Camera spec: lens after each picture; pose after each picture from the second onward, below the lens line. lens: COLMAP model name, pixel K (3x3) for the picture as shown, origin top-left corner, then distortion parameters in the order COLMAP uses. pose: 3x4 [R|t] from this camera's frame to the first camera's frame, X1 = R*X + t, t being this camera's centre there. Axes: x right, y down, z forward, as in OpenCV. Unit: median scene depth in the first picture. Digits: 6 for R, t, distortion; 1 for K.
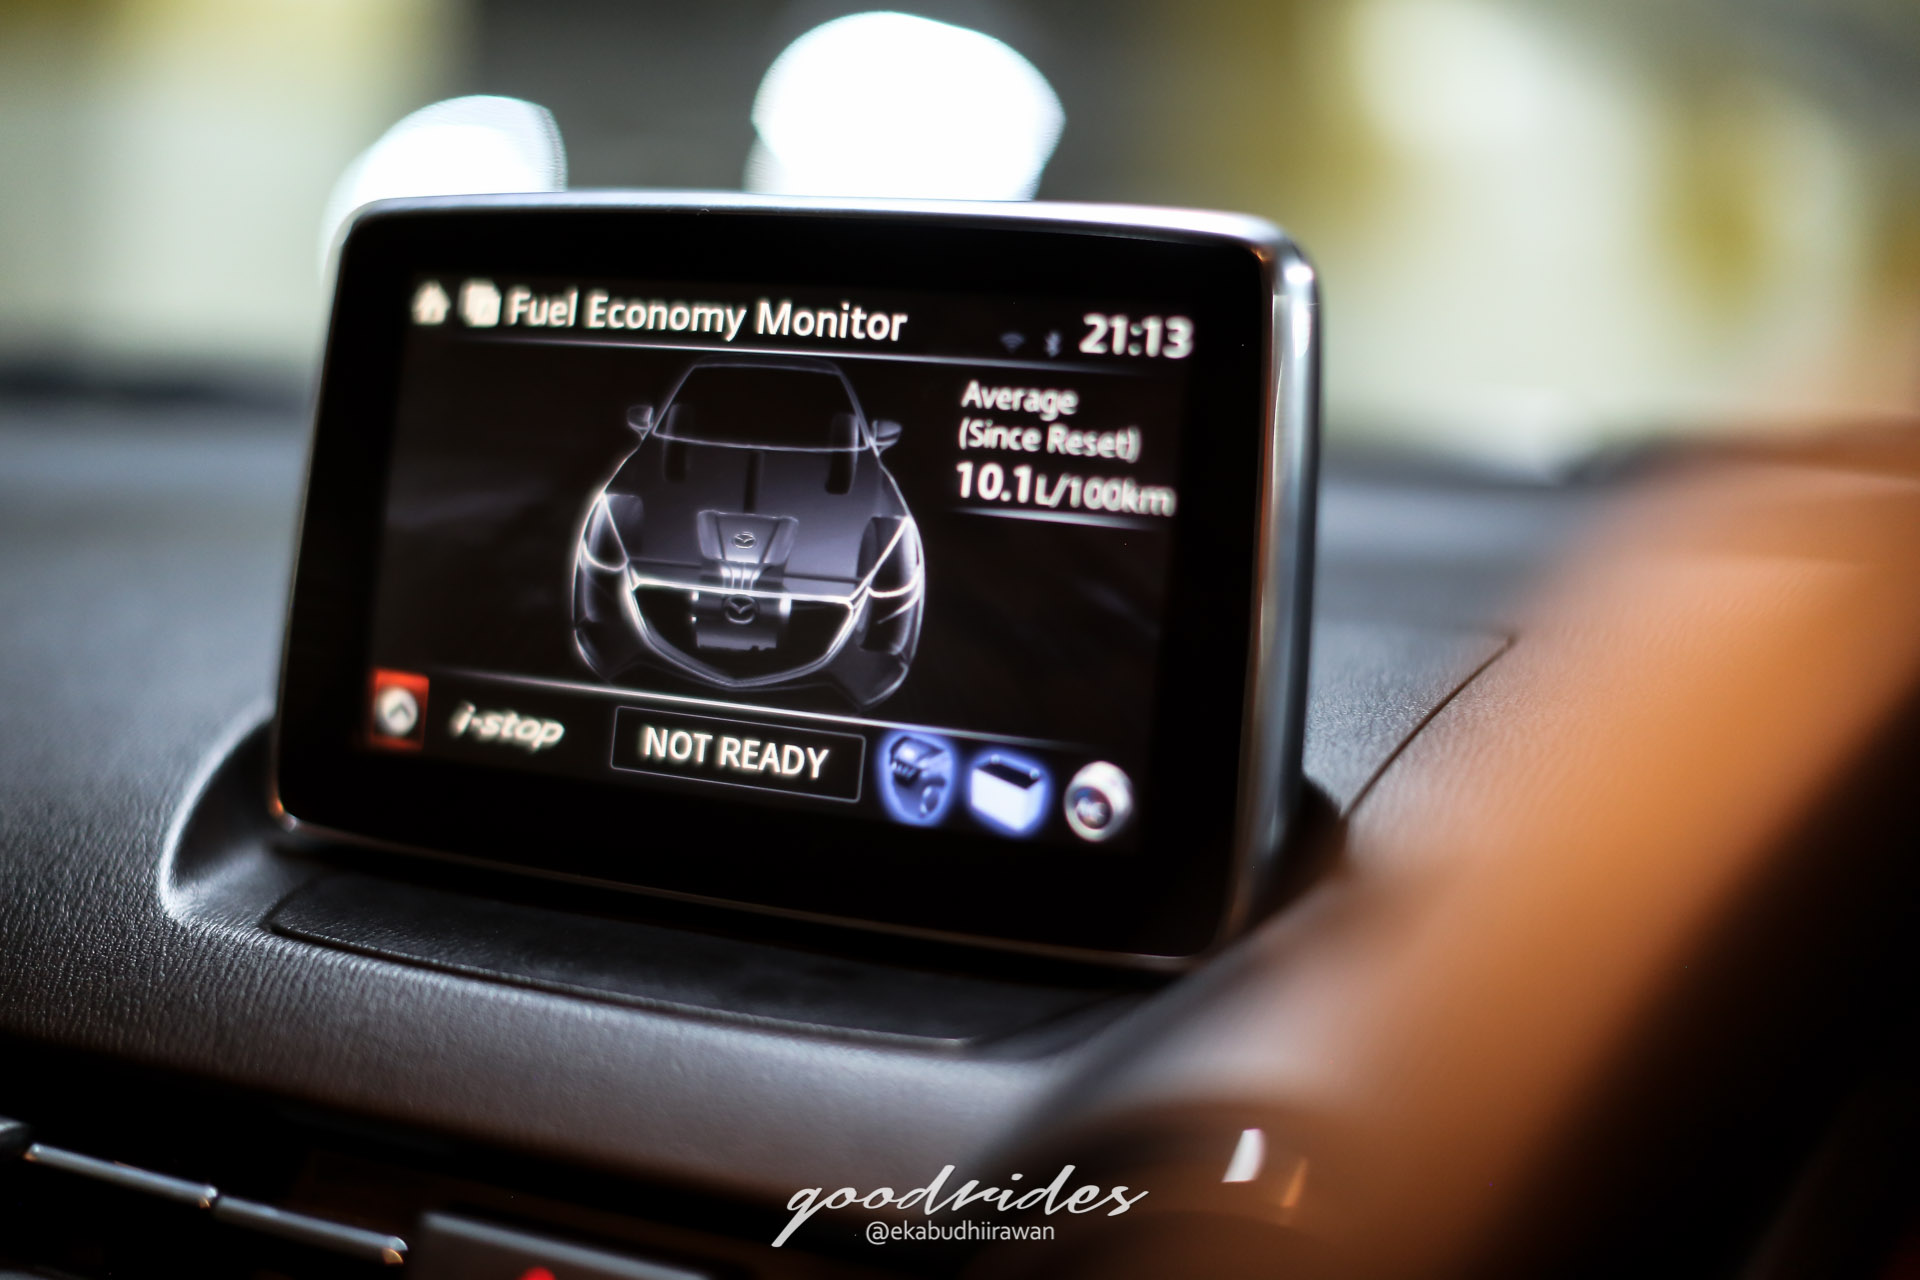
lens RADIAL K [[3014.1, 0, 924.8], [0, 3014.1, 626.1], [0, 0, 1]] dist [-0.268727, 0.000000]
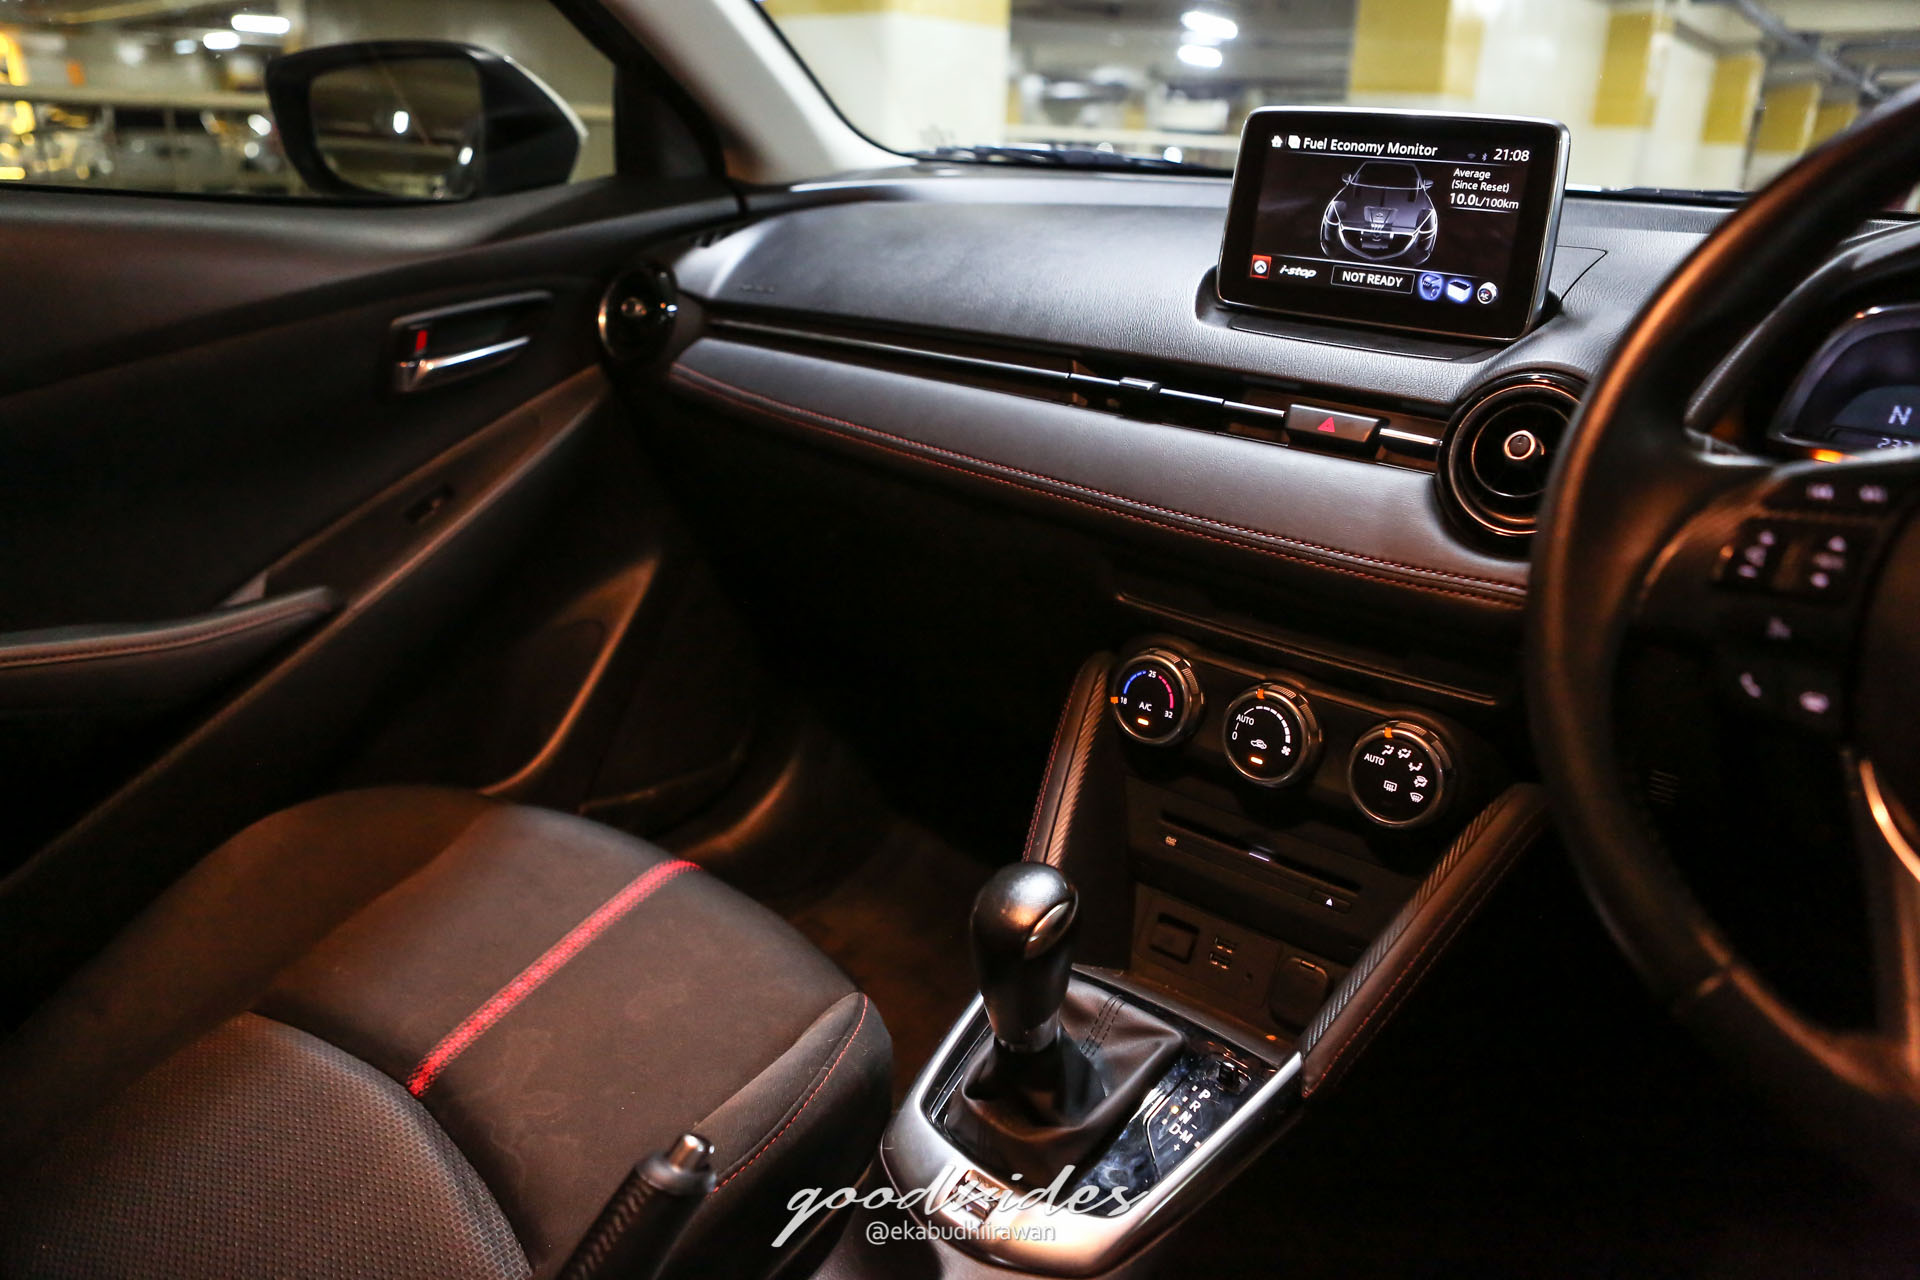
lens RADIAL K [[1403.4, 0, 949.2], [0, 1403.4, 630.5], [0, 0, 1]] dist [-0.060386, 0.016839]
pose [[0.987380, 0.055187, -0.148441, -0.286018], [-0.019932, 0.973171, 0.229219, 0.079000], [0.157108, -0.223367, 0.961990, -0.704836]]
